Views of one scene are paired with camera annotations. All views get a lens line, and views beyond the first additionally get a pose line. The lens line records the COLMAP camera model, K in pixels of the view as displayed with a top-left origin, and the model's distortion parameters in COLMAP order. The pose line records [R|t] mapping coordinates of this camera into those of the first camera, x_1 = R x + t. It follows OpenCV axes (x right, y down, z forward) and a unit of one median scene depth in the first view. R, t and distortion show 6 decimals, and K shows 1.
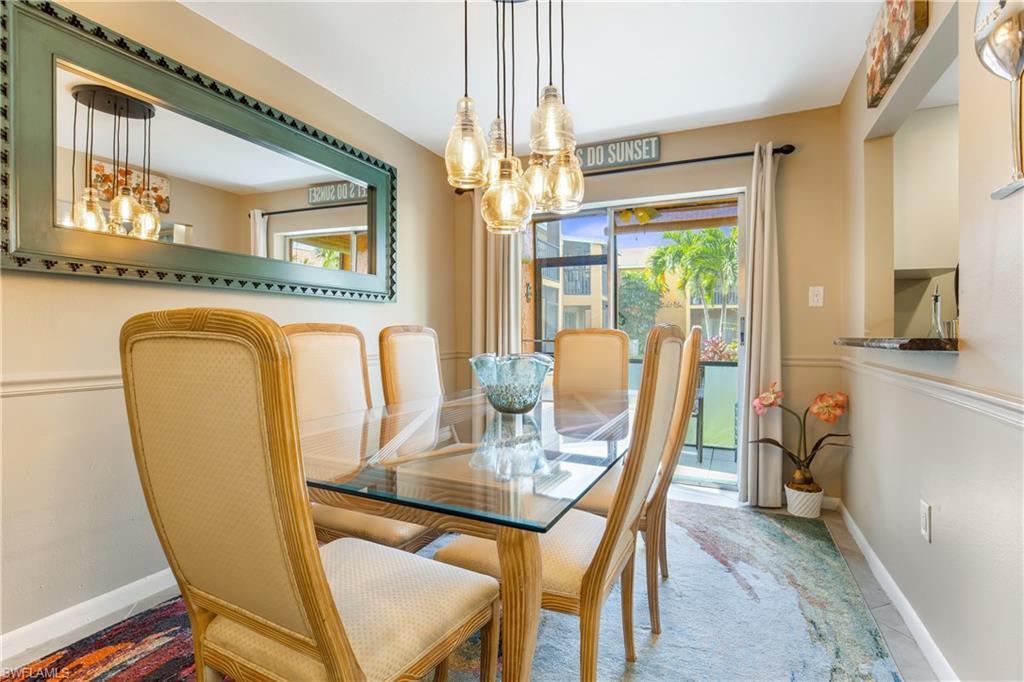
lens RADIAL K [[475.2, 0, 508.4], [0, 475.2, 340.6], [0, 0, 1]] dist [-0.026700, 0.002268]
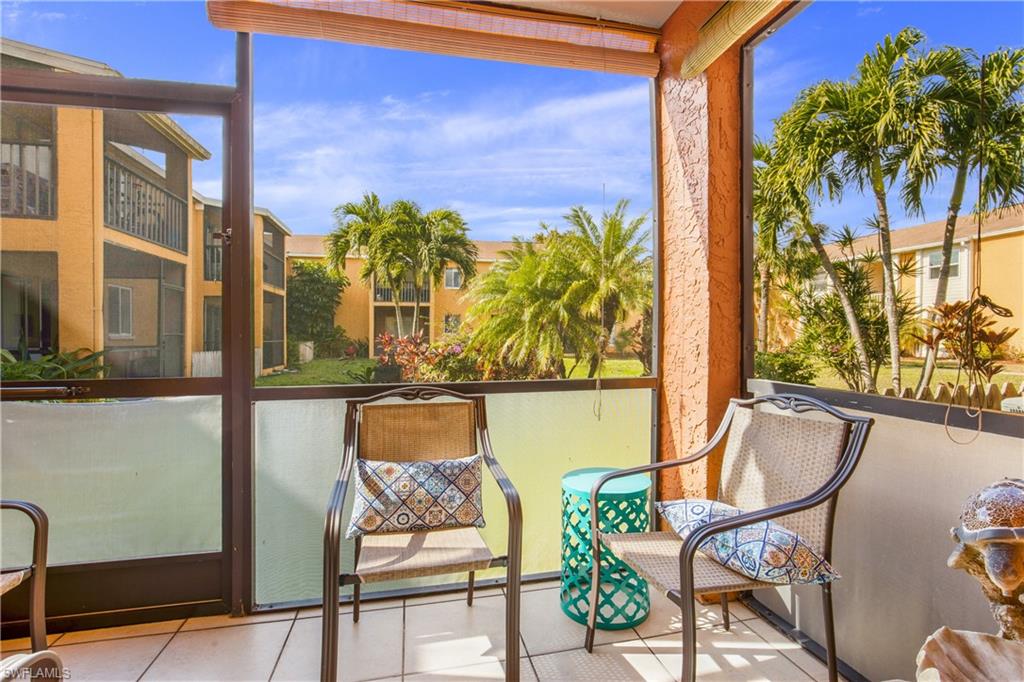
lens RADIAL K [[475.2, 0, 511.0], [0, 475.2, 345.7], [0, 0, 1]] dist [-0.026700, 0.002268]
pose [[0.788407, -0.019476, 0.614845, 0.049883], [0.015141, 0.999810, 0.012255, 0.002844], [-0.614967, -0.000353, 0.788552, 0.192326]]
